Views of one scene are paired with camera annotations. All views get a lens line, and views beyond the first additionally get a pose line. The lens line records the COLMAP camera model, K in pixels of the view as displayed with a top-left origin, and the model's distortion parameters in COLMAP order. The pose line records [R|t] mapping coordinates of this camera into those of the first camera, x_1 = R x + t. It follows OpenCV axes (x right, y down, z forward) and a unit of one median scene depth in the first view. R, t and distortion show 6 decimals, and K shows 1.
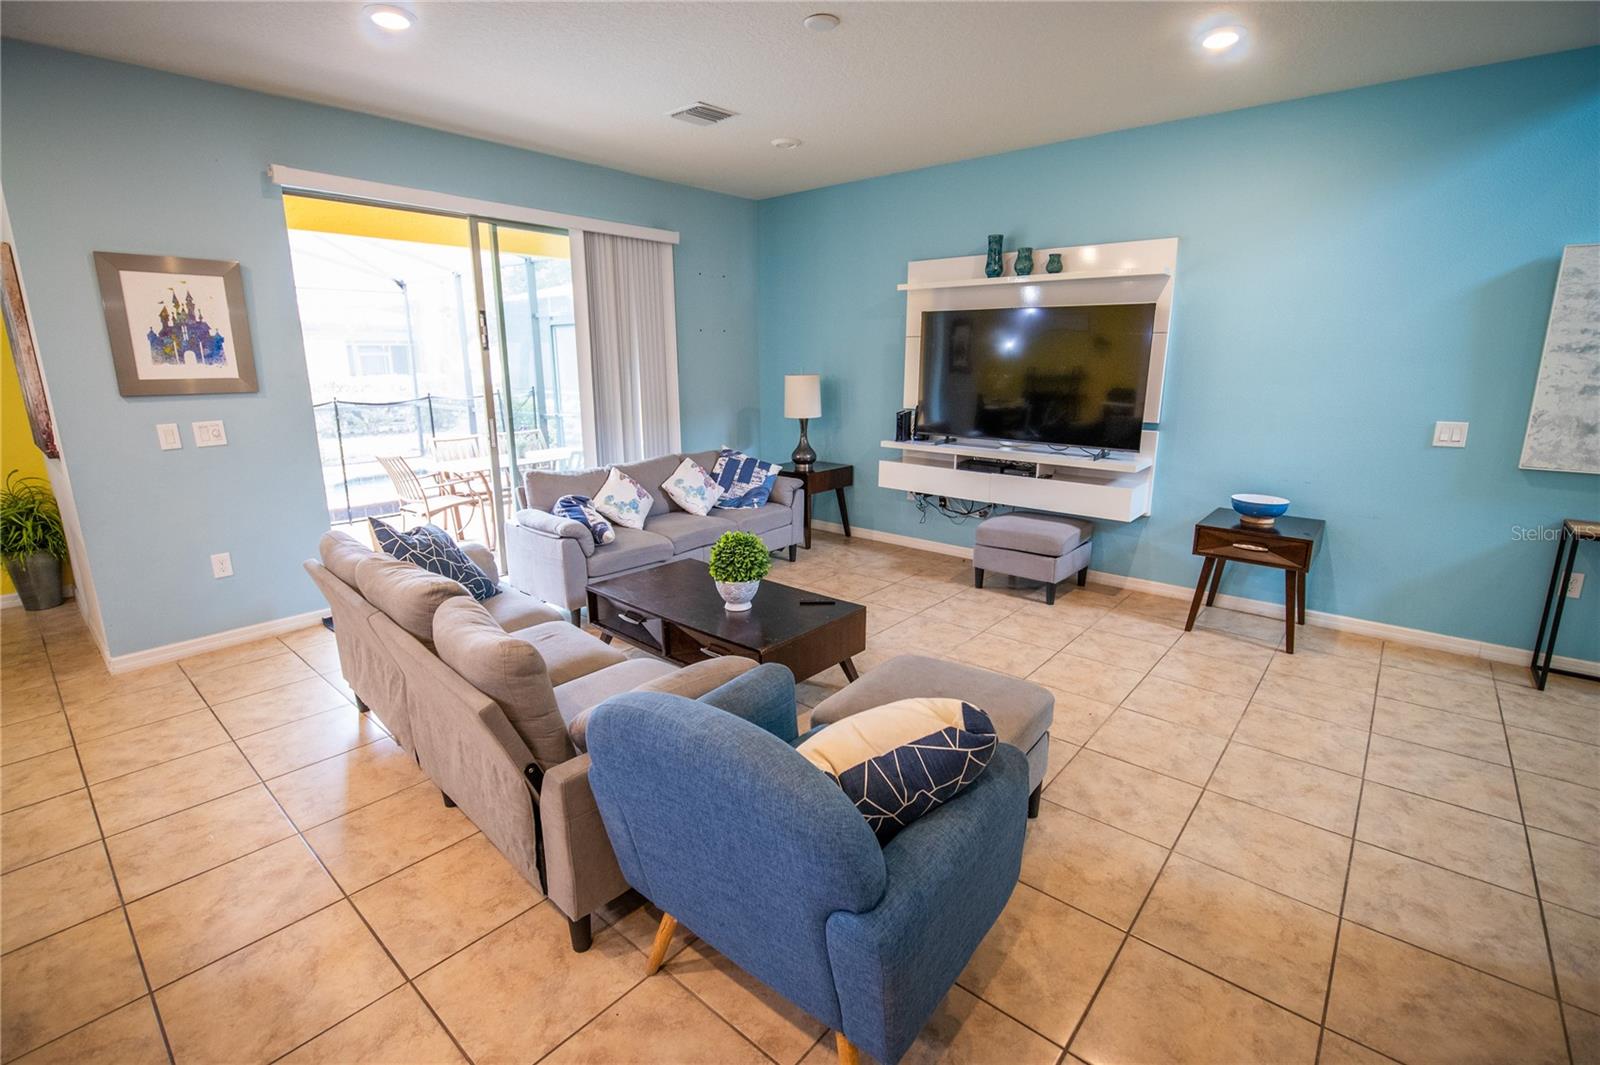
lens RADIAL K [[719.9, 0, 804.4], [0, 719.9, 529.5], [0, 0, 1]] dist [-0.022432, -0.000034]
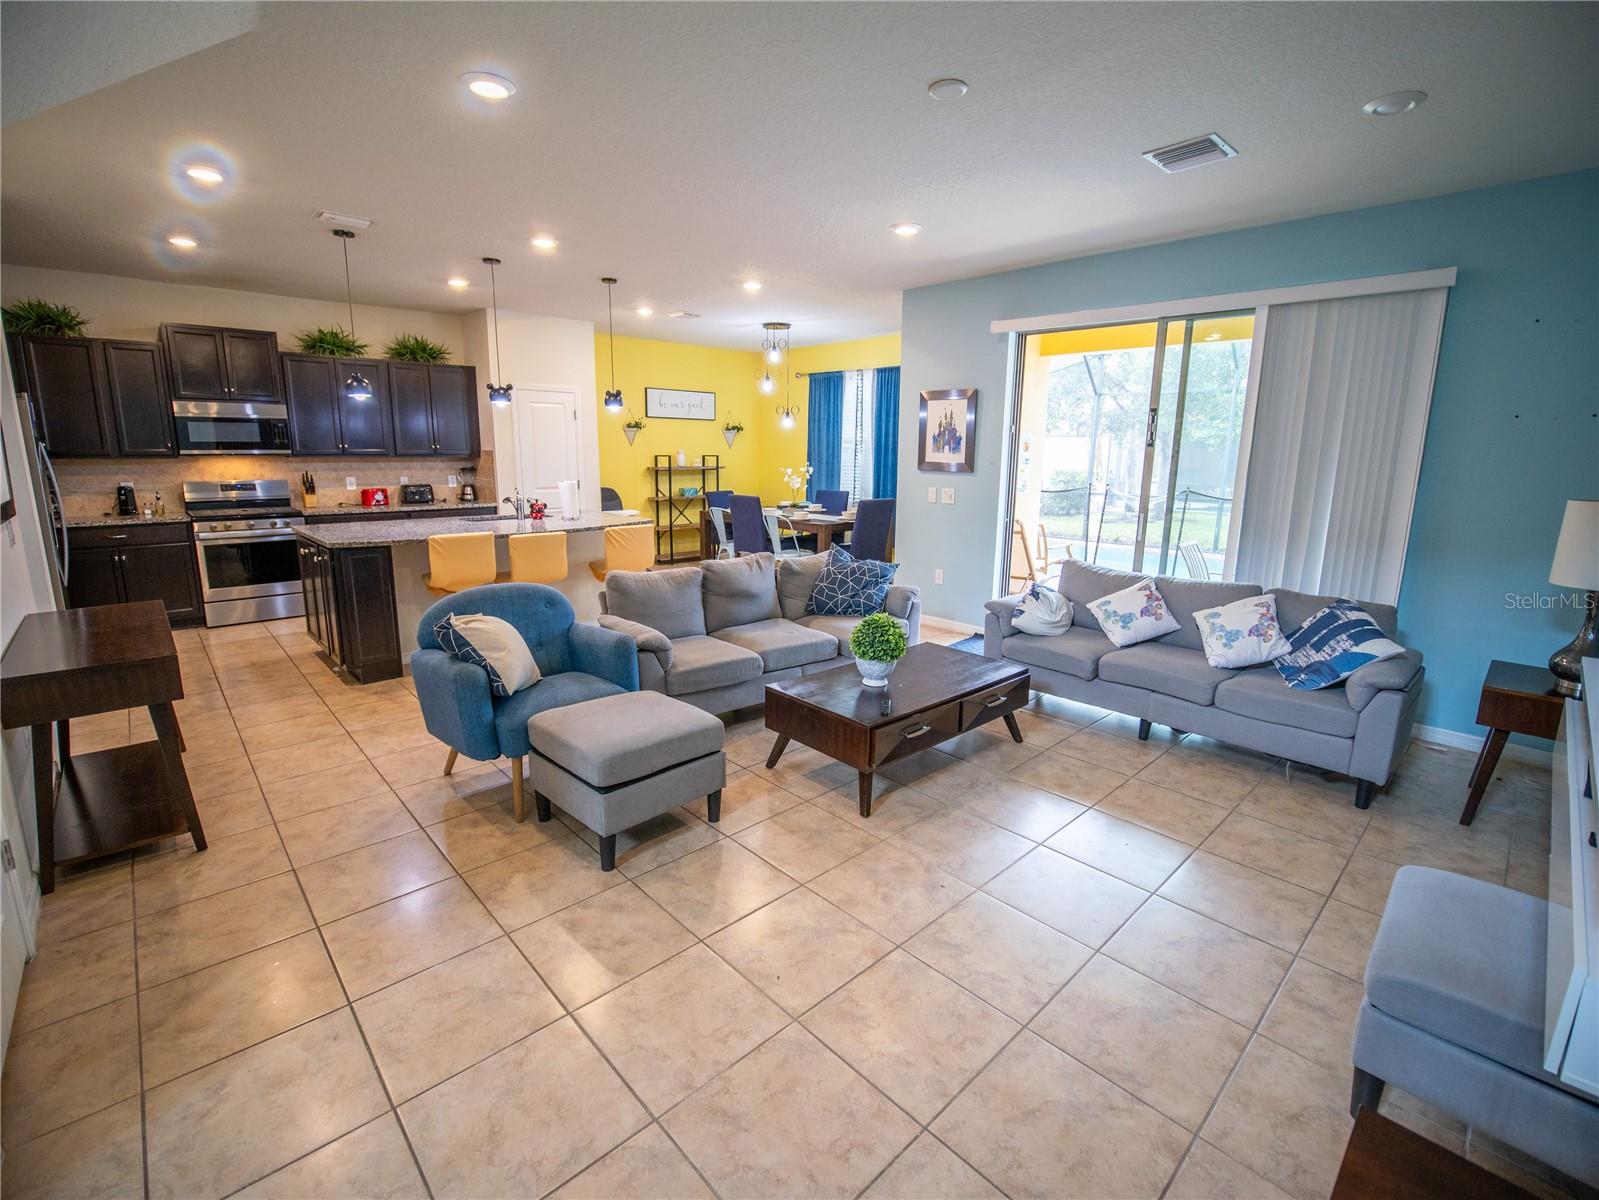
lens RADIAL K [[715.3, 0, 797.1], [0, 715.3, 592.4], [0, 0, 1]] dist [-0.020860, -0.000554]
pose [[-0.112532, 0.197633, -0.973796, 0.805631], [-0.242413, 0.944949, 0.219791, -0.195447], [0.963625, 0.260794, -0.058428, 0.791363]]
